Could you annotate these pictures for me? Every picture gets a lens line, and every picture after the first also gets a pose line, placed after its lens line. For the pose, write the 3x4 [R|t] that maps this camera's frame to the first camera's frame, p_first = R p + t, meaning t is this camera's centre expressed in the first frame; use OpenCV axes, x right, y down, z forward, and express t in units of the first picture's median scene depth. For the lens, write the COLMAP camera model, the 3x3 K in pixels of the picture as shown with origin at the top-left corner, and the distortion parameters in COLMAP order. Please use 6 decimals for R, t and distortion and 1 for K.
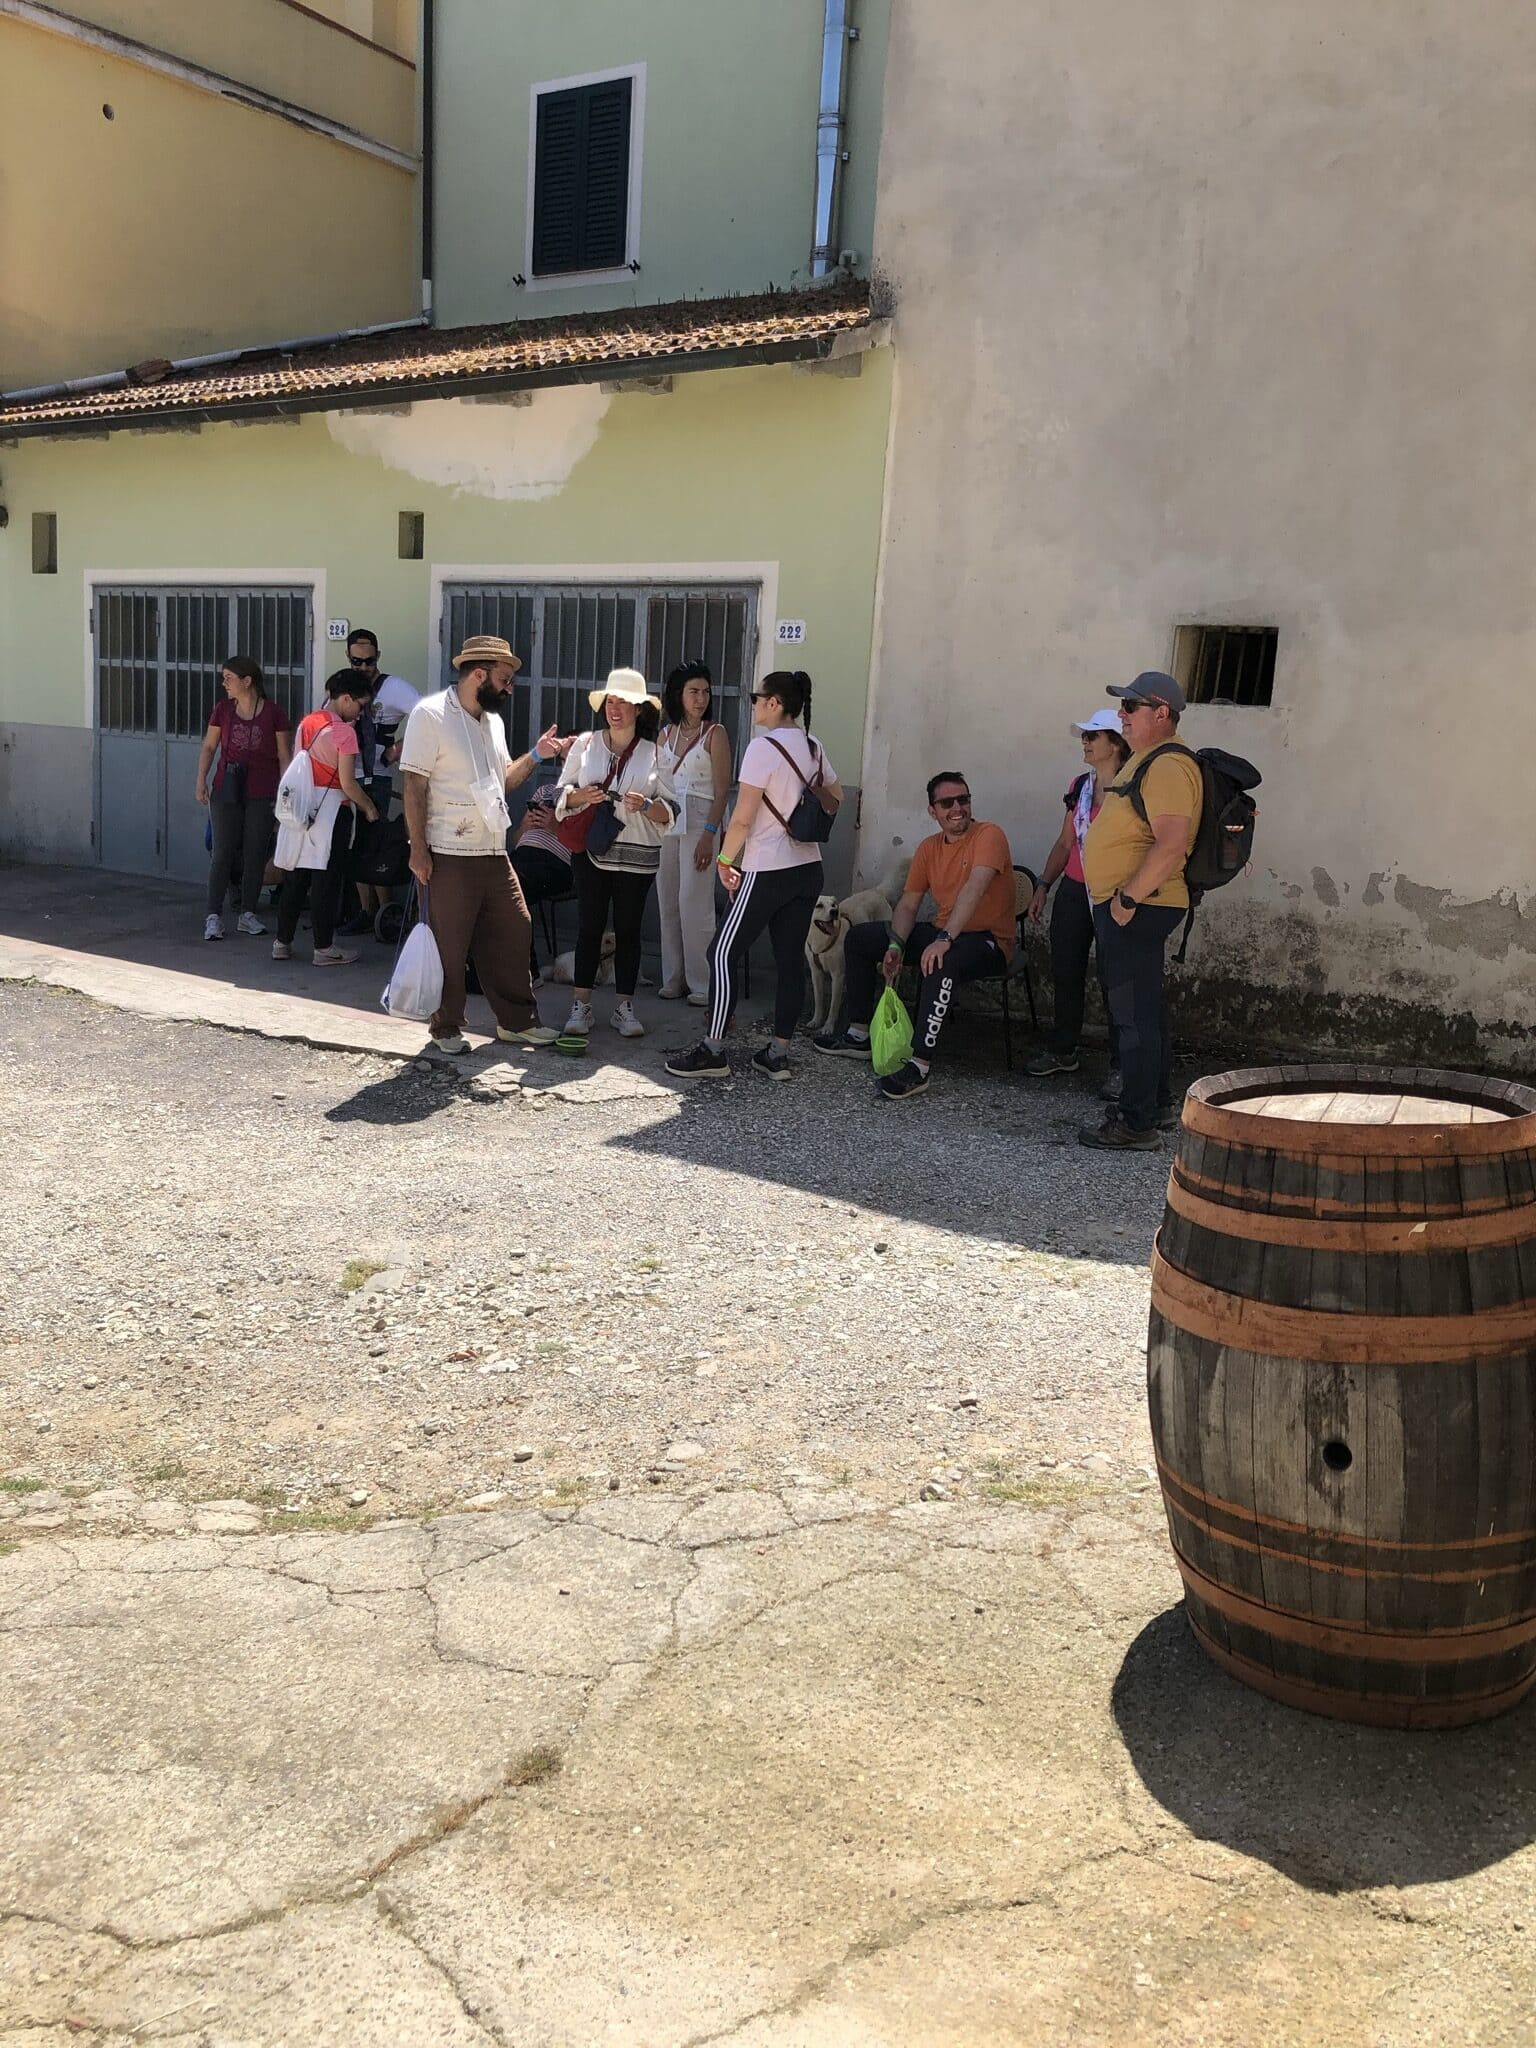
lens RADIAL K [[1688.4, 0, 771.3], [0, 1688.4, 1022.4], [0, 0, 1]] dist [0.006694, 0.019419]
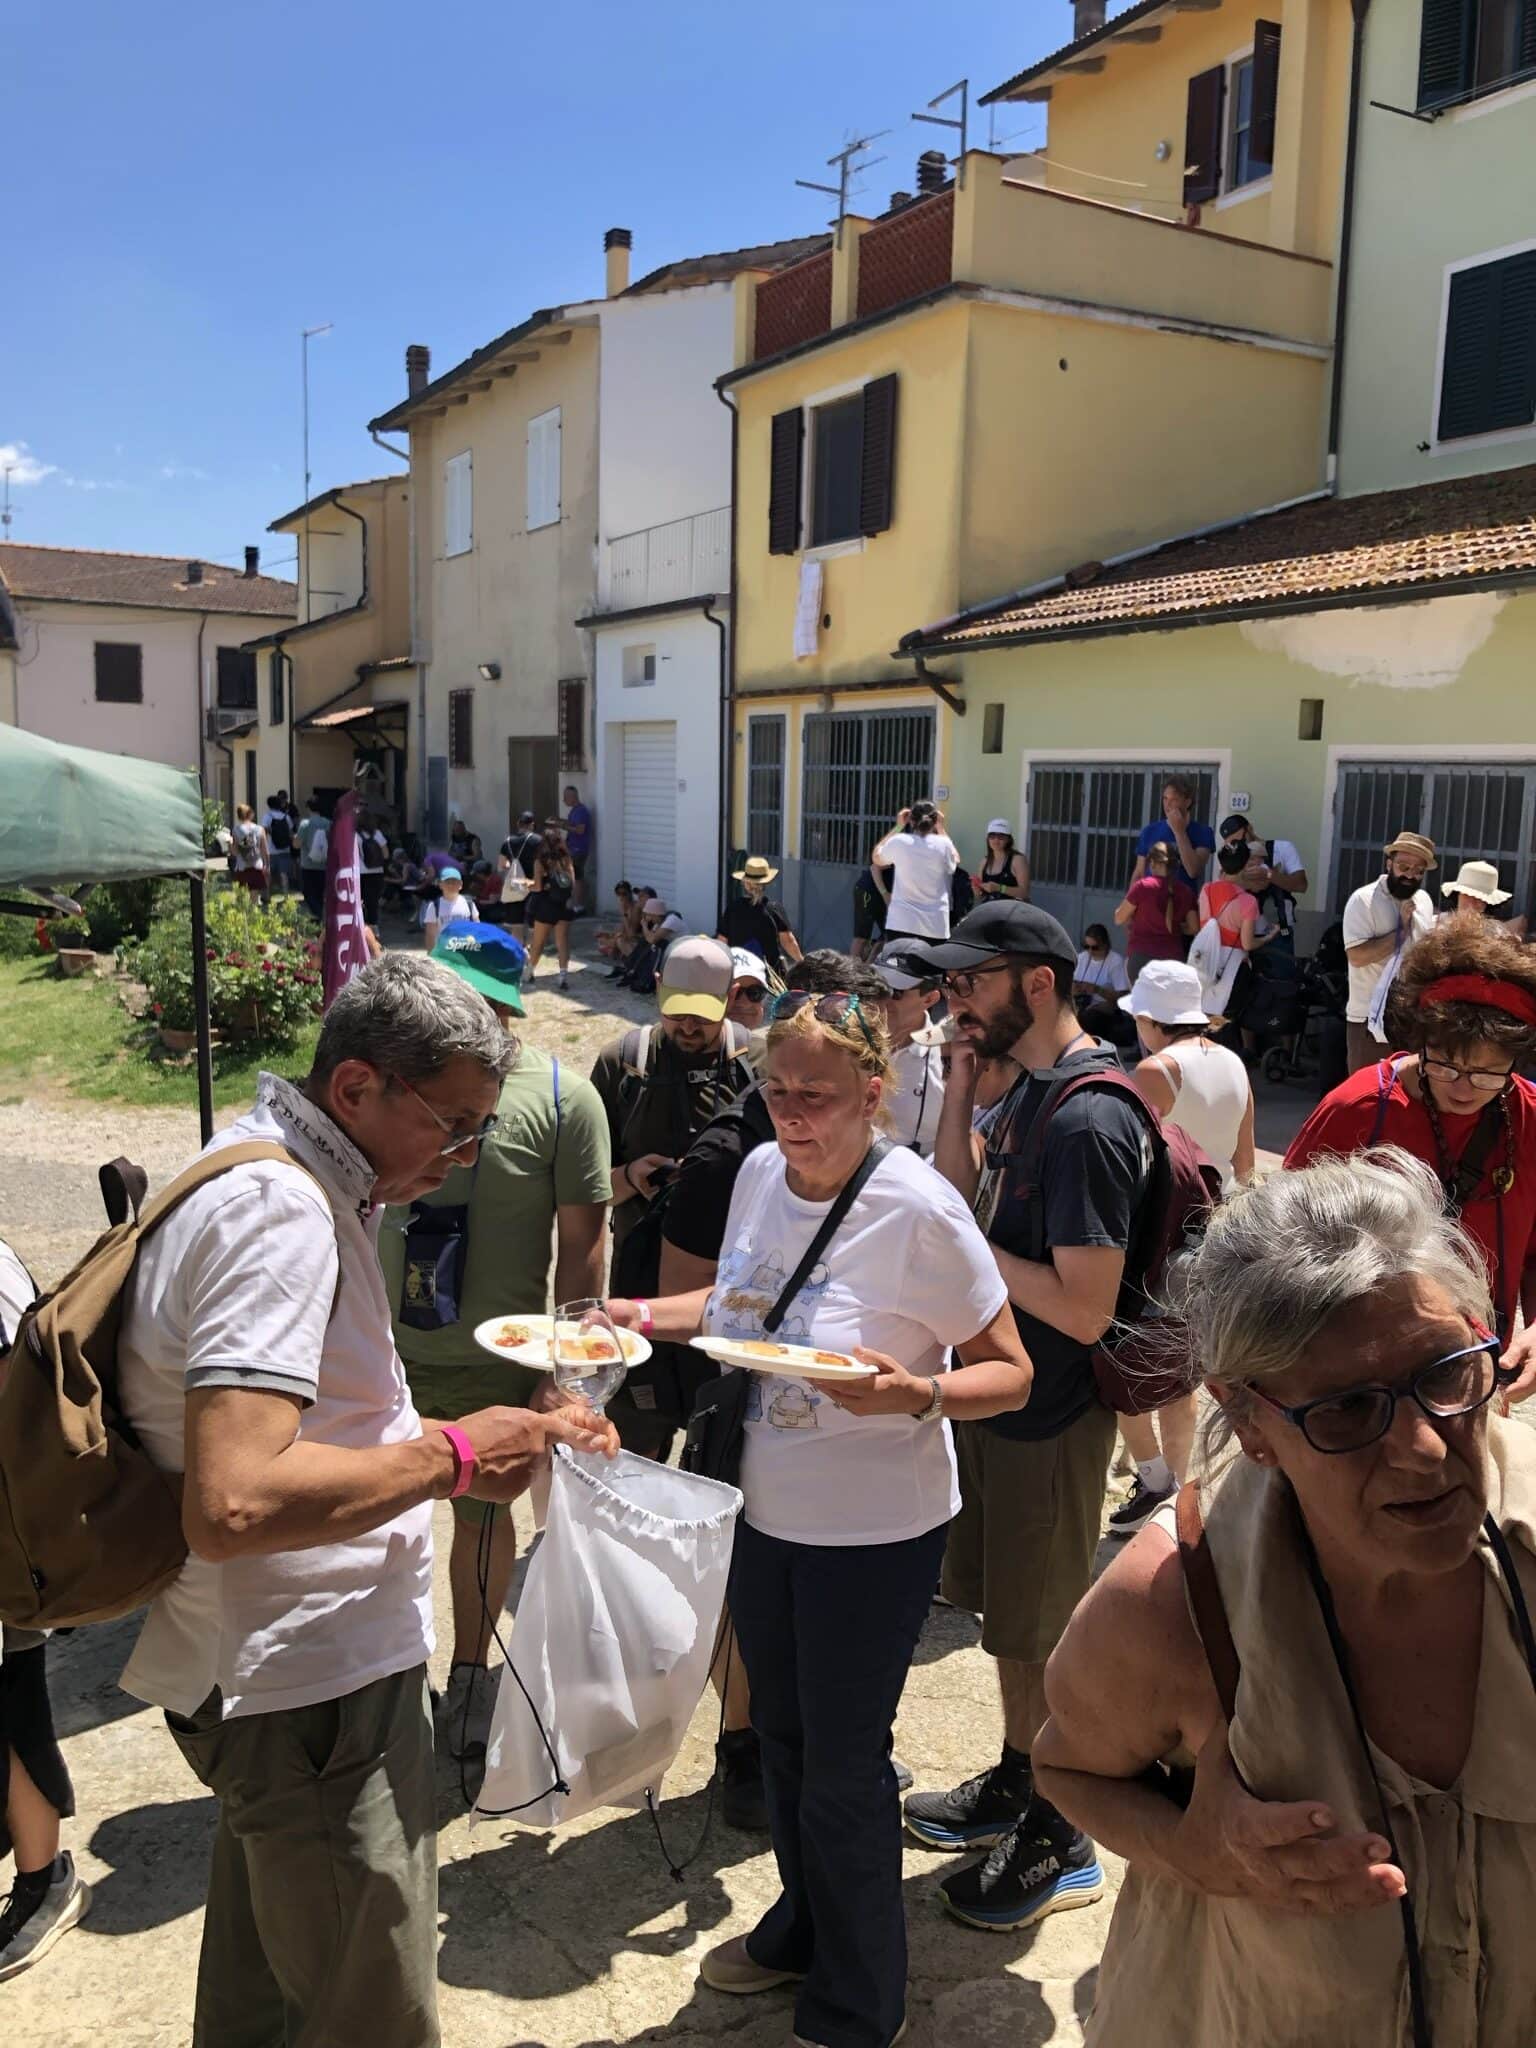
lens RADIAL K [[1688.4, 0, 796.2], [0, 1688.4, 1017.2], [0, 0, 1]] dist [0.006694, 0.019419]
pose [[0.882358, 0.028335, -0.469725, 0.014574], [-0.060590, 0.996718, -0.053691, -0.008143], [0.466662, 0.075836, 0.881178, -0.107341]]
